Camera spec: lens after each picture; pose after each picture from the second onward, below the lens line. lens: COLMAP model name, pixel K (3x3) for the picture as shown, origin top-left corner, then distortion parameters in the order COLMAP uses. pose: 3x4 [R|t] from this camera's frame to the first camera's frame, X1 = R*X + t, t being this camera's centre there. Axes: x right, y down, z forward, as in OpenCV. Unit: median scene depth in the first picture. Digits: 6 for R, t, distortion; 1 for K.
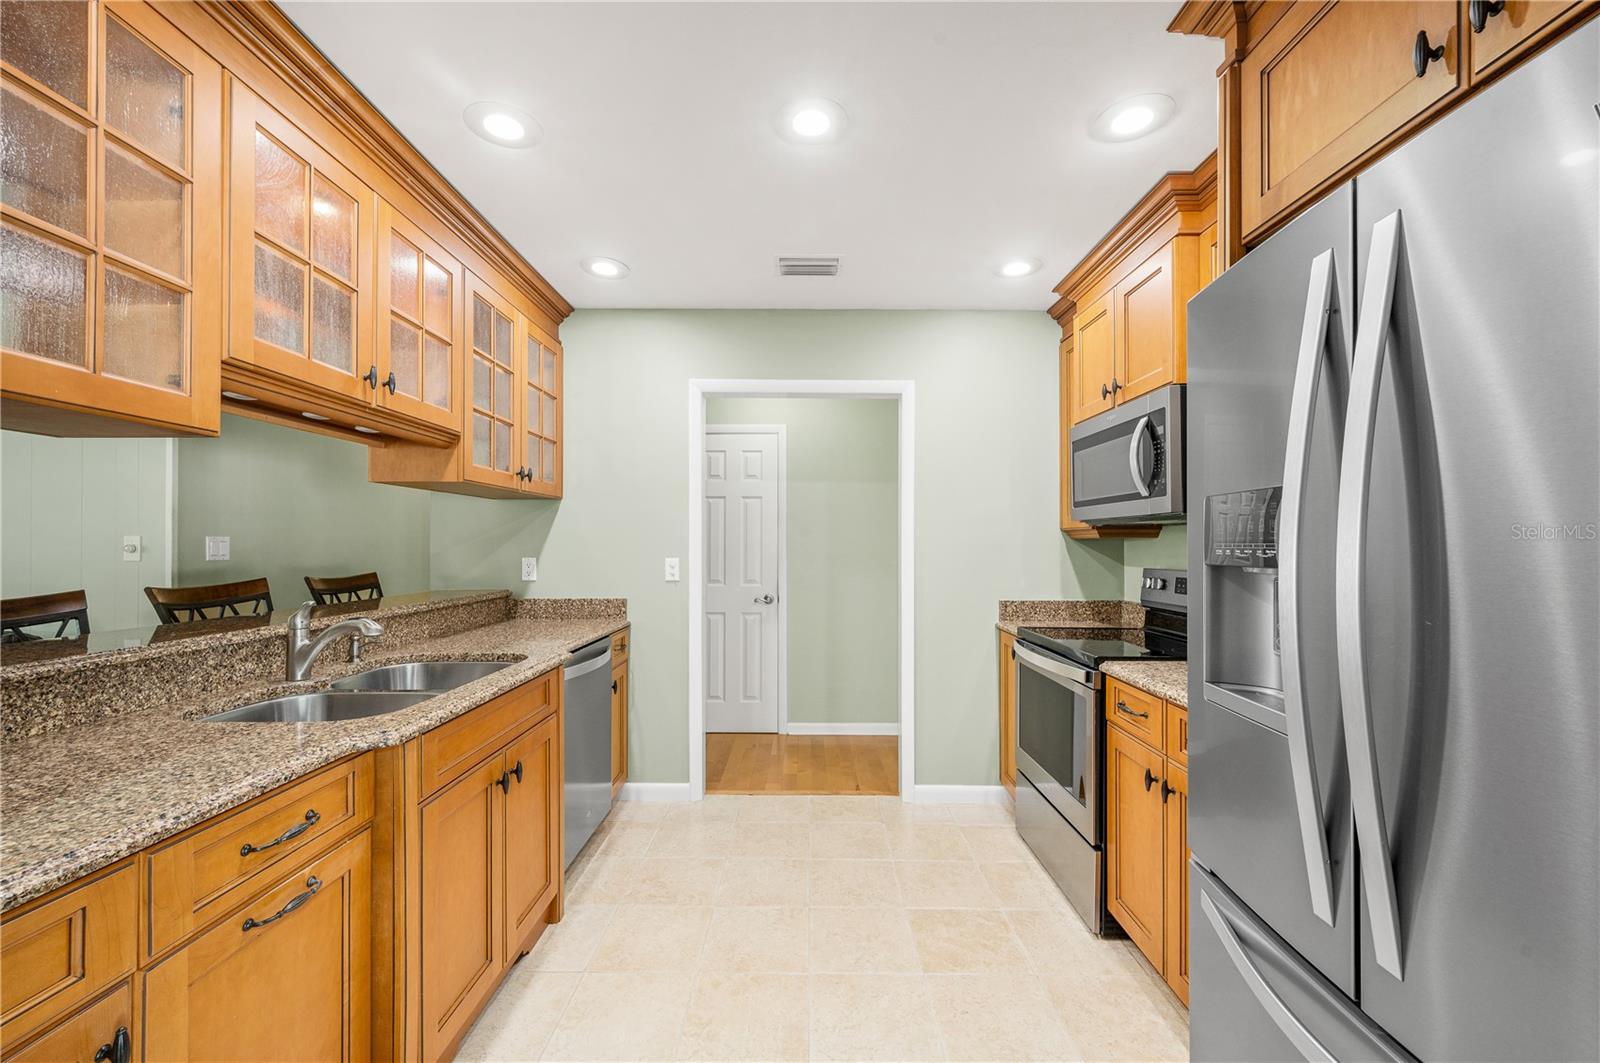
lens RADIAL K [[627.0, 0, 799.8], [0, 627.0, 528.3], [0, 0, 1]] dist [-0.001483, 0.000068]
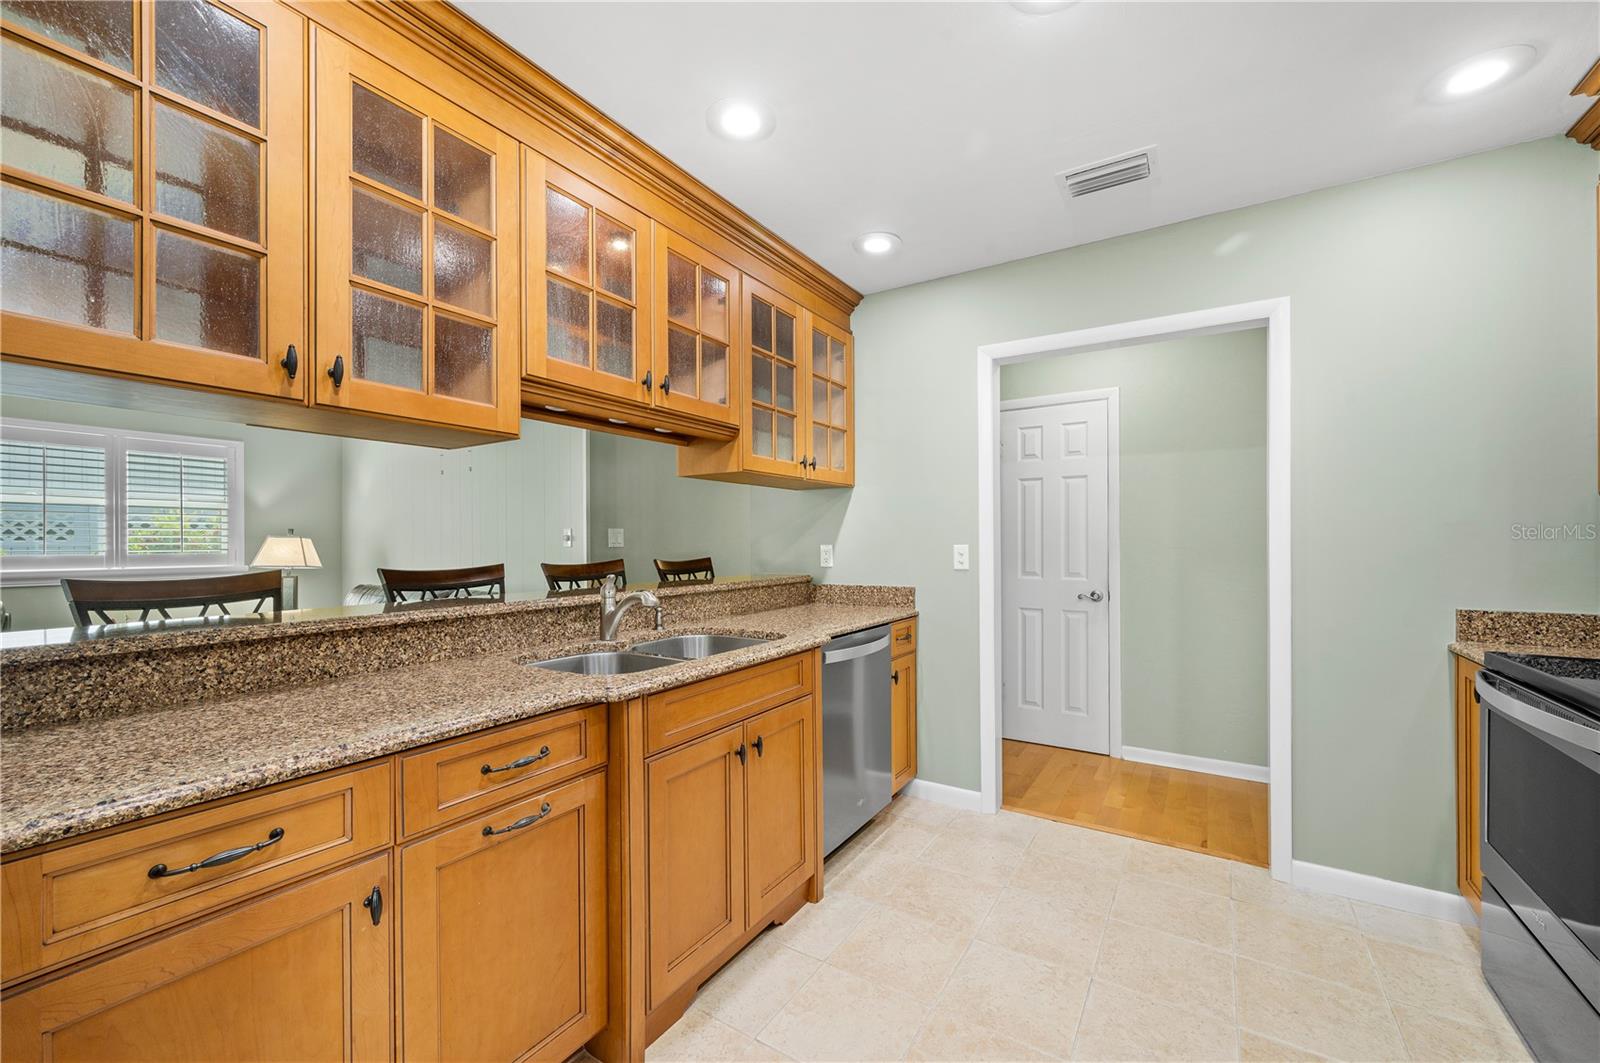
lens RADIAL K [[631.4, 0, 800.7], [0, 631.4, 533.3], [0, 0, 1]] dist [-0.001307, 0.000080]
pose [[0.847091, -0.010842, -0.531337, 0.125226], [0.018924, 0.999773, 0.009770, 0.023807], [0.531111, -0.018332, 0.847104, 0.127535]]
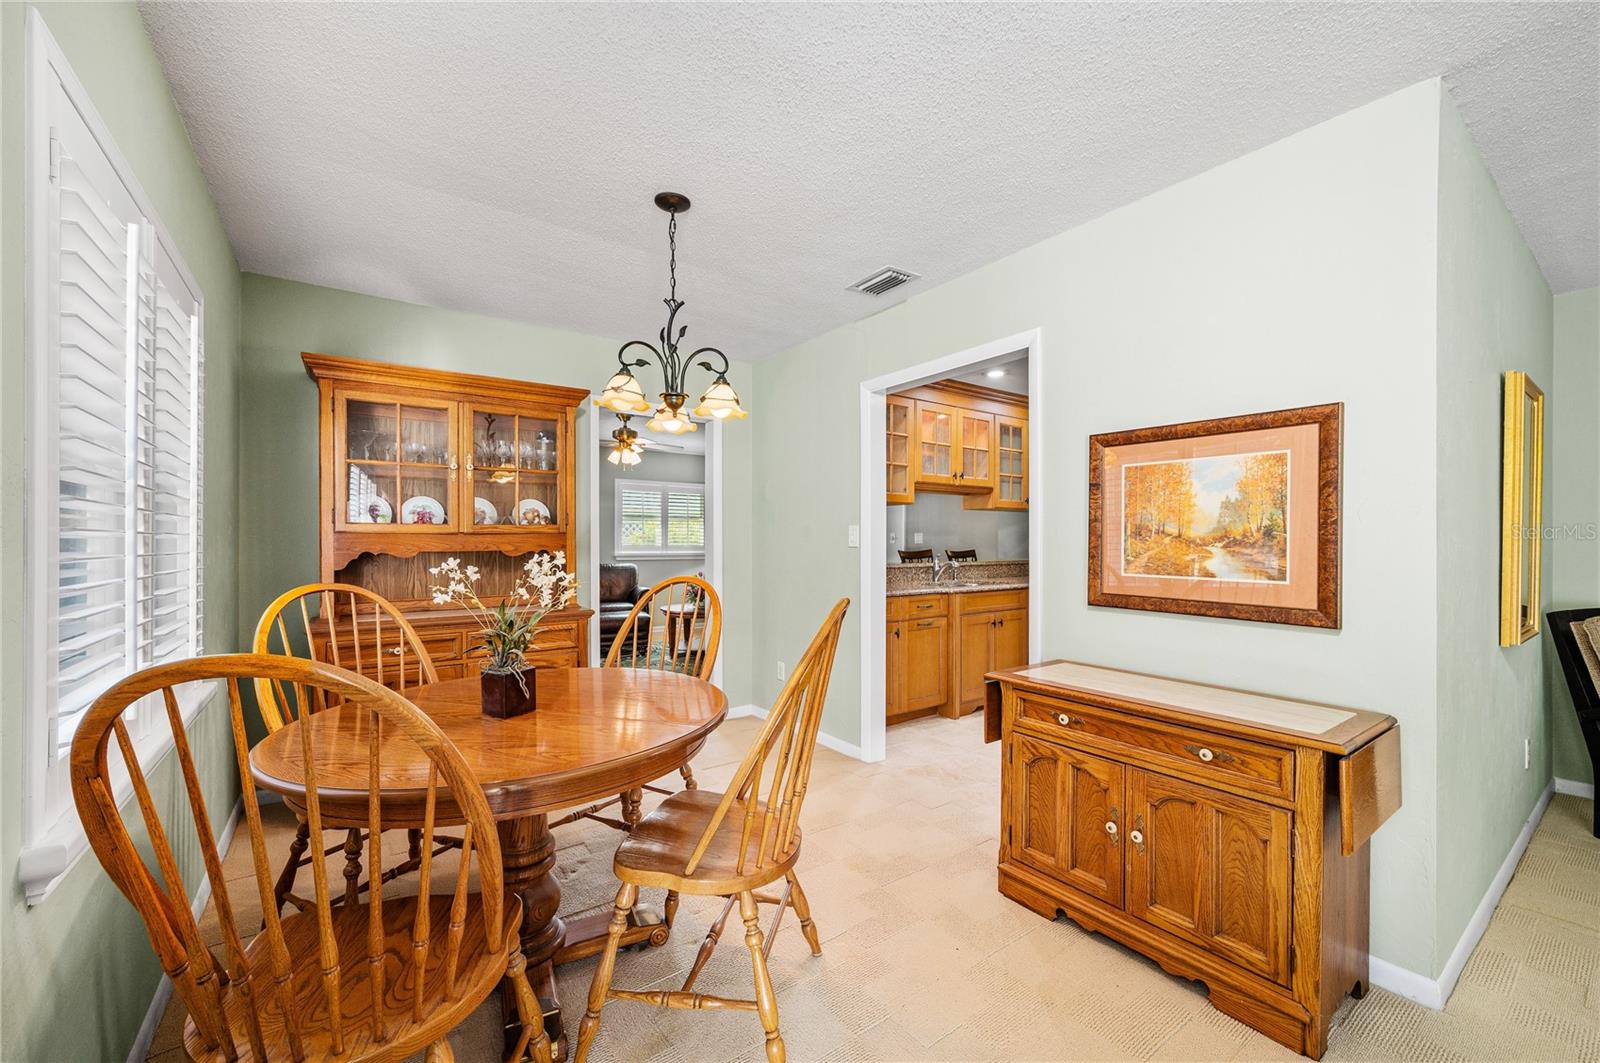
lens RADIAL K [[631.4, 0, 800.7], [0, 631.4, 533.3], [0, 0, 1]] dist [-0.001307, 0.000080]
pose [[0.585809, 0.000367, -0.810449, 0.918819], [0.012648, 0.999874, 0.009595, -0.014439], [0.810351, -0.015871, 0.585730, -0.932280]]
